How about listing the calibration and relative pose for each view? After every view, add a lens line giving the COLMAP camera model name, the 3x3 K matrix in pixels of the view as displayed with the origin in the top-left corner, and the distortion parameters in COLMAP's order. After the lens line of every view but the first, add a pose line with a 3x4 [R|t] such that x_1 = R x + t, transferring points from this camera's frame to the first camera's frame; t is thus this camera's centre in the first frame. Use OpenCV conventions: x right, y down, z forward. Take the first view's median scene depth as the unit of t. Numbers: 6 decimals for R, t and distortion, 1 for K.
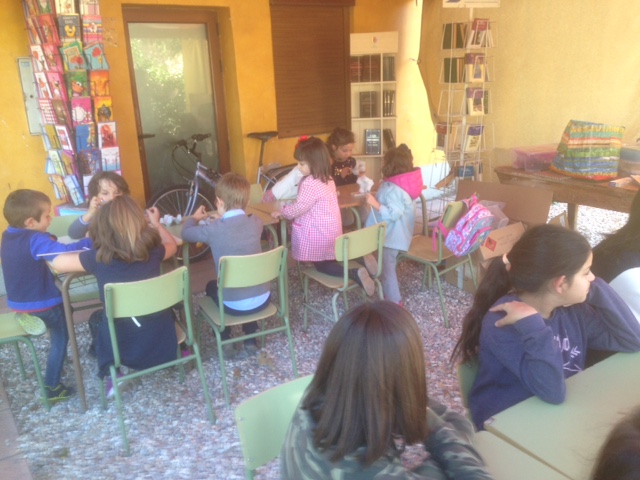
lens RADIAL K [[574.8, 0, 310.5], [0, 574.8, 239.8], [0, 0, 1]] dist [0.118139, -0.235509]
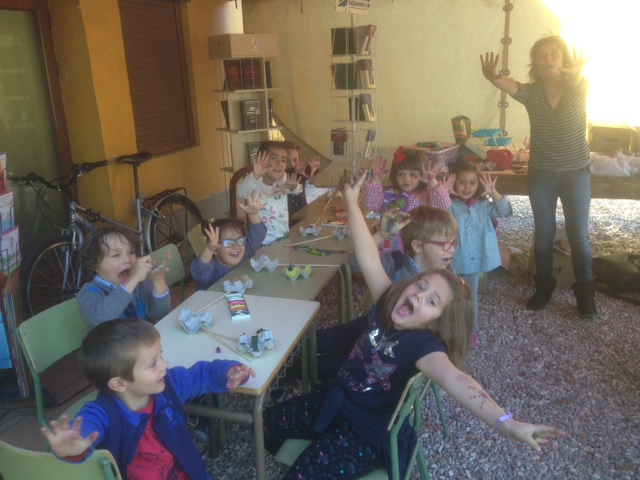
lens RADIAL K [[574.8, 0, 310.5], [0, 574.8, 239.8], [0, 0, 1]] dist [0.118139, -0.235509]
pose [[0.772847, -0.168848, 0.611717, -0.414240], [0.180974, 0.982566, 0.042568, -0.065997], [-0.608240, 0.077806, 0.789930, 0.258363]]
